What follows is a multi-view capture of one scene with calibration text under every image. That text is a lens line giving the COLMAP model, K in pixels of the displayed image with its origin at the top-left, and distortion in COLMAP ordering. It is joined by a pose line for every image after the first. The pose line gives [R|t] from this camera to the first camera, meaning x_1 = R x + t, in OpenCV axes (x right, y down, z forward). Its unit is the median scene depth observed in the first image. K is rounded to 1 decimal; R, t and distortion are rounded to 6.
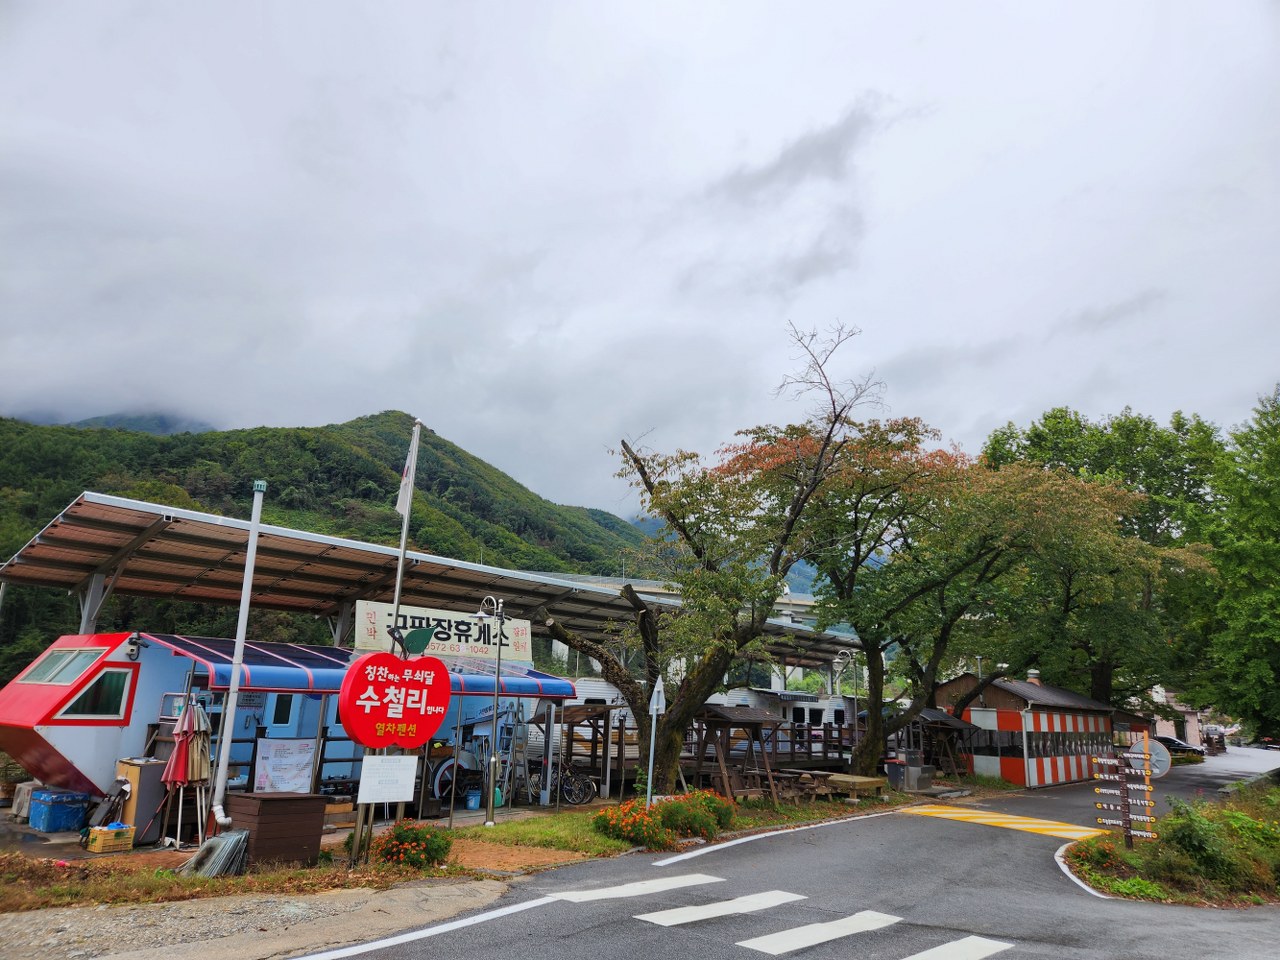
lens RADIAL K [[861.4, 0, 640.0], [0, 861.4, 480.0], [0, 0, 1]] dist [0.087355, -0.067473]
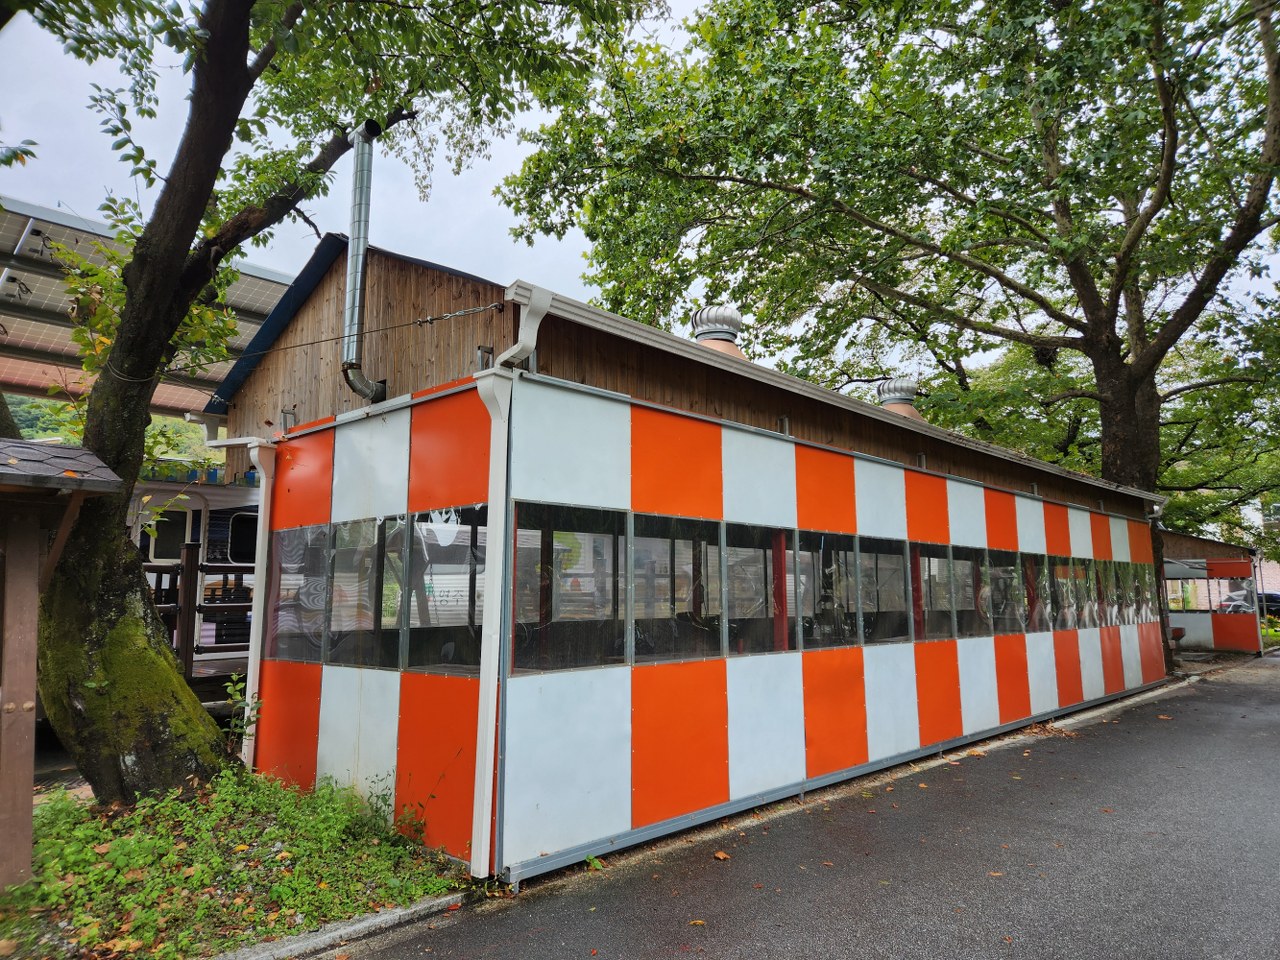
lens RADIAL K [[861.4, 0, 640.0], [0, 861.4, 480.0], [0, 0, 1]] dist [0.087355, -0.067473]
pose [[0.996368, -0.054924, -0.065066, 0.469064], [0.061857, 0.992024, 0.109828, 0.266278], [0.058515, -0.113454, 0.991819, 0.850415]]
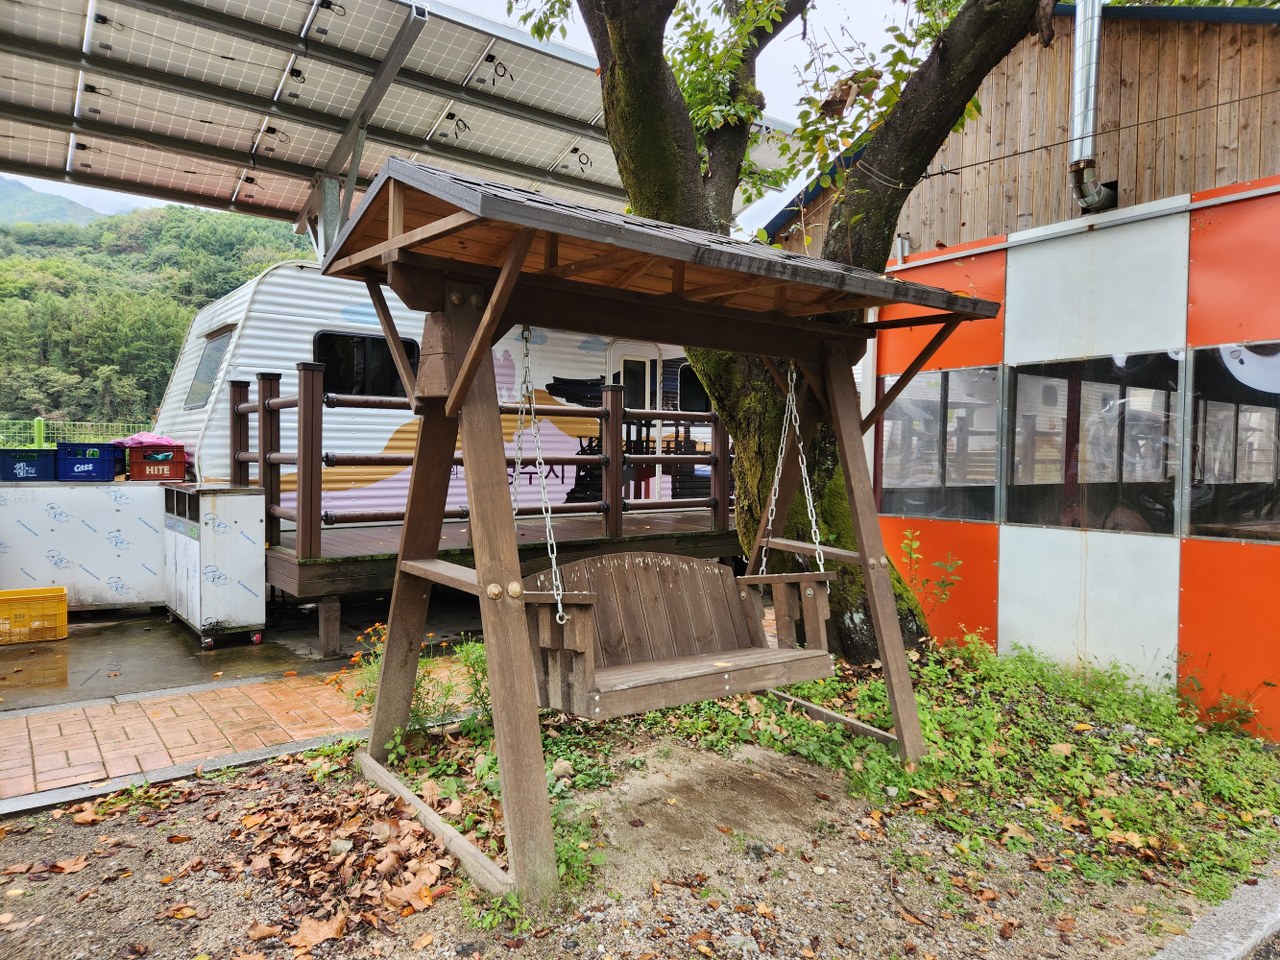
lens RADIAL K [[861.4, 0, 640.0], [0, 861.4, 480.0], [0, 0, 1]] dist [0.087355, -0.067473]
pose [[0.970468, -0.021539, -0.240266, 0.363444], [0.083419, 0.964522, 0.250477, 0.266753], [0.226346, -0.263123, 0.937835, 0.859488]]
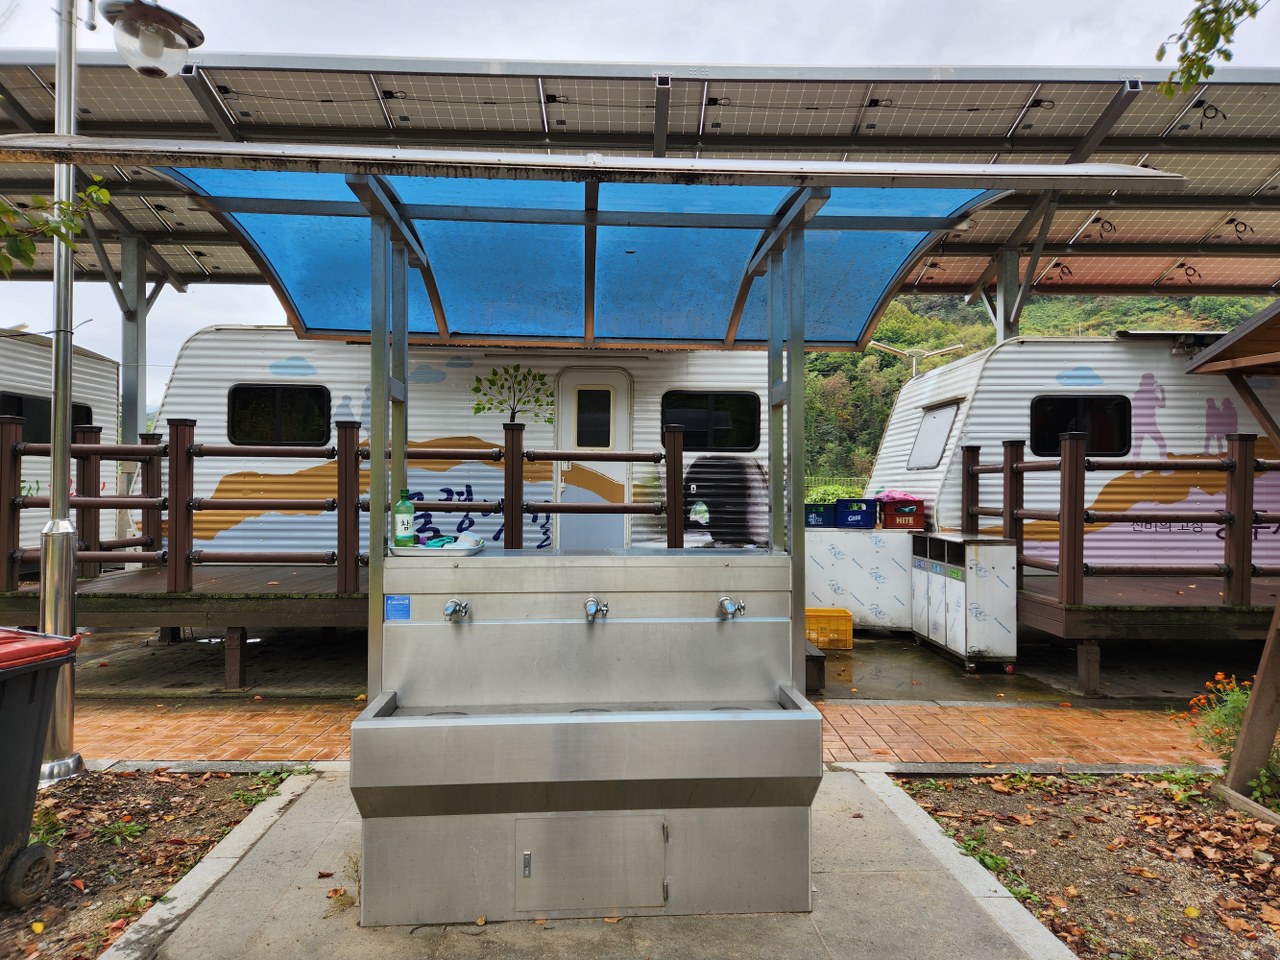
lens RADIAL K [[861.4, 0, 640.0], [0, 861.4, 480.0], [0, 0, 1]] dist [0.087355, -0.067473]
pose [[0.643154, -0.039842, -0.764700, 0.347766], [0.198598, 0.973153, 0.116329, 0.250661], [0.739535, -0.226686, 0.633799, 0.813760]]
